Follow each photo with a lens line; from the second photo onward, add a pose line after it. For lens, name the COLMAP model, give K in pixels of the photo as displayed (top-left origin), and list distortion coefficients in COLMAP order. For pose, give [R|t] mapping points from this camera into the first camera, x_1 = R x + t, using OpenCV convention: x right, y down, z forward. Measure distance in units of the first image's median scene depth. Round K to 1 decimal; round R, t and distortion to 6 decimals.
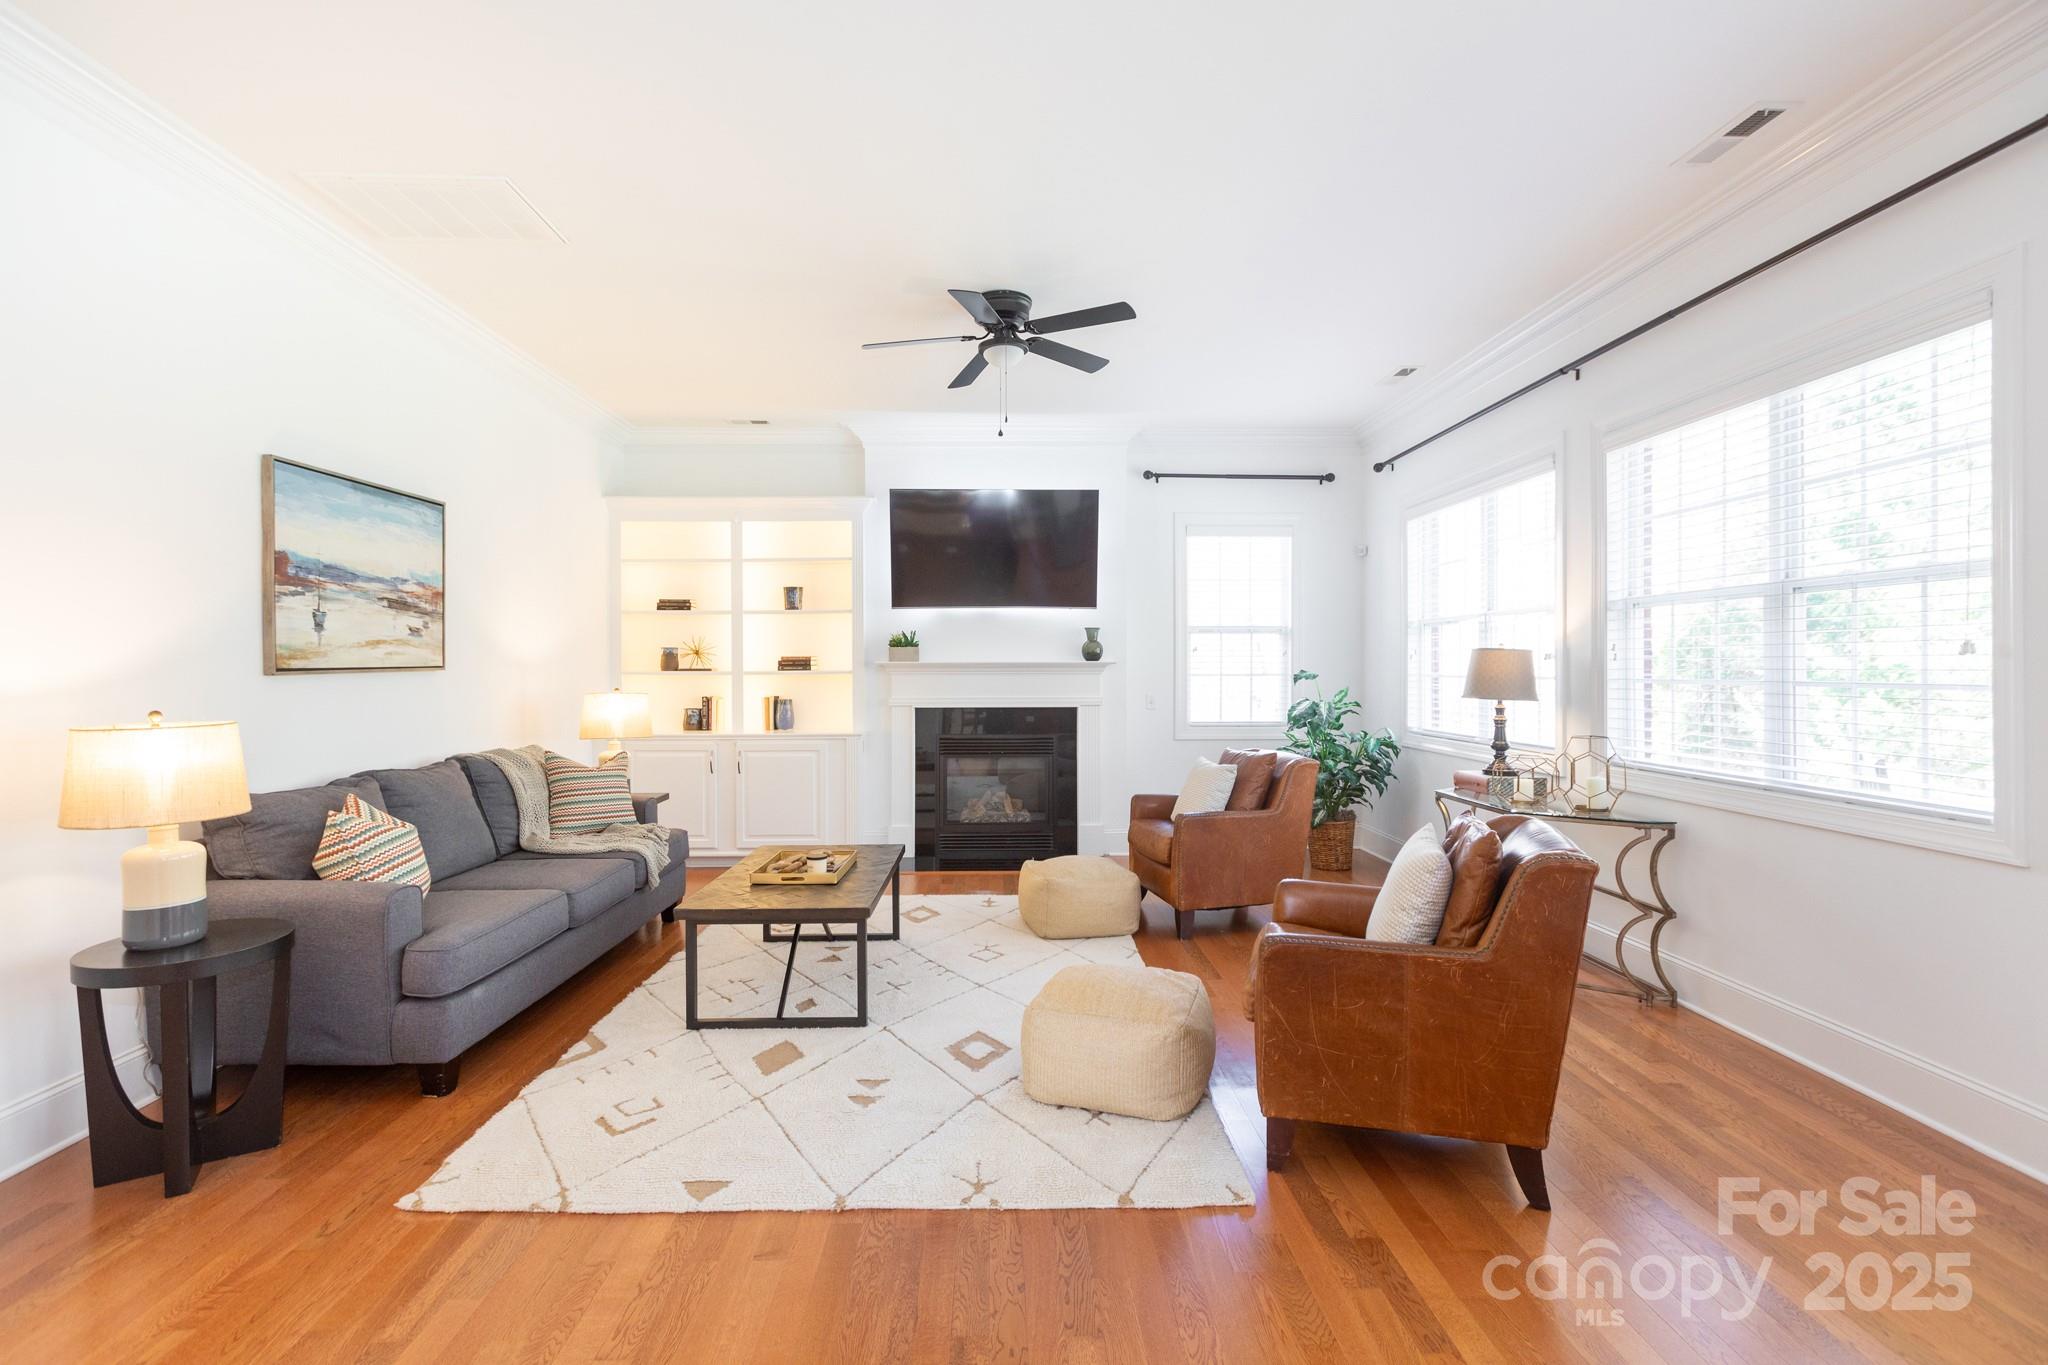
lens RADIAL K [[920.8, 0, 1014.4], [0, 920.8, 675.3], [0, 0, 1]] dist [0.000324, -0.001054]
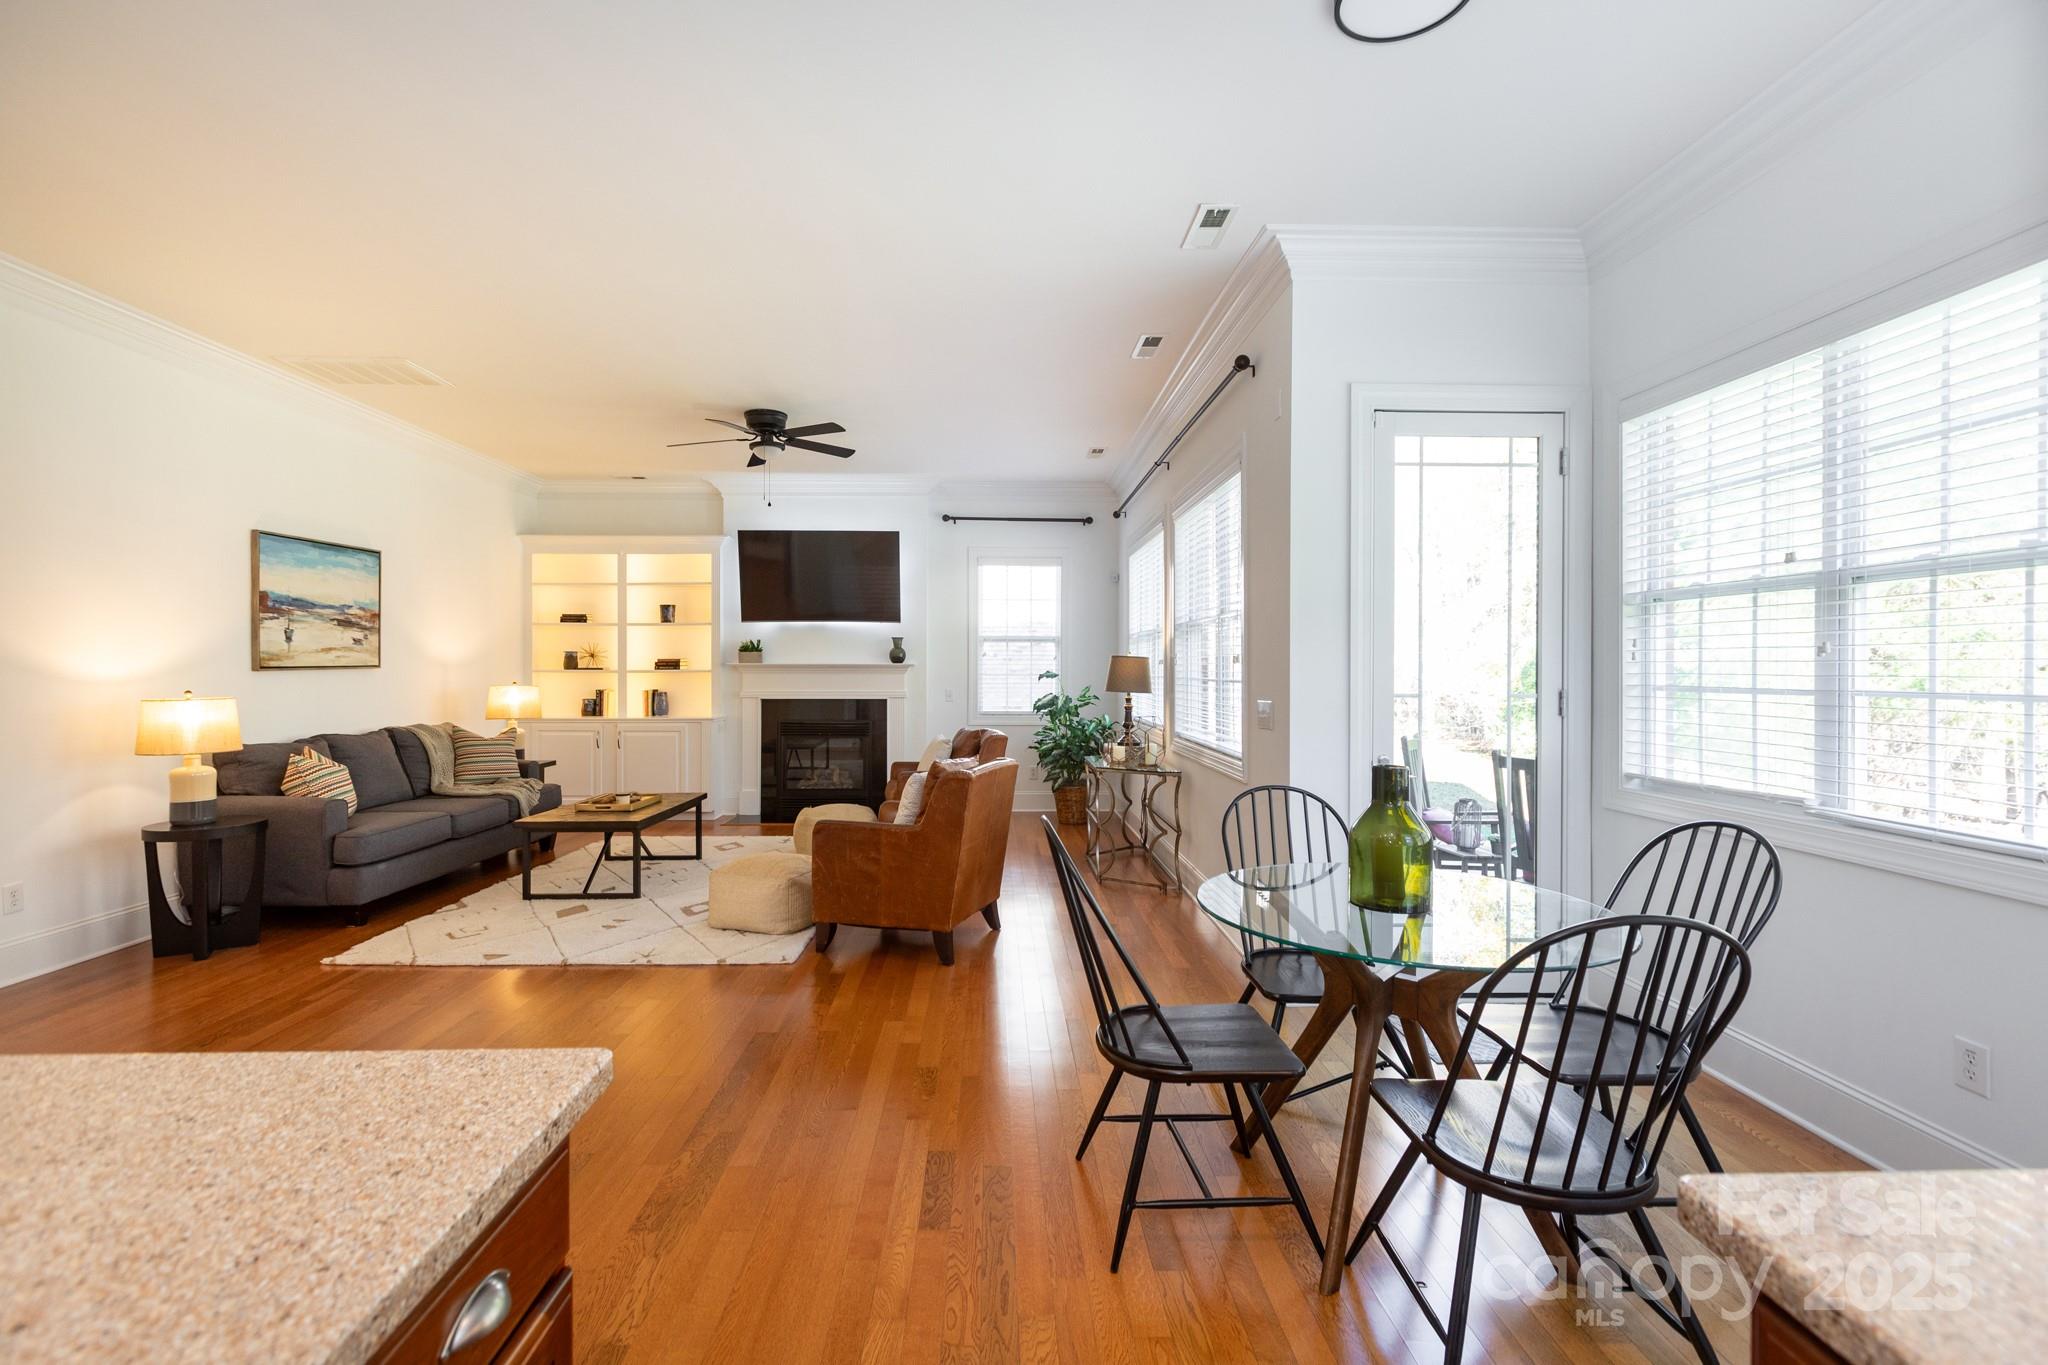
lens RADIAL K [[920.8, 0, 1014.4], [0, 920.8, 675.3], [0, 0, 1]] dist [0.000324, -0.001054]
pose [[0.999990, 0.004198, 0.001787, 0.380827], [-0.004198, 0.999991, -0.000278, 0.001789], [-0.001788, 0.000271, 0.999998, -0.451751]]
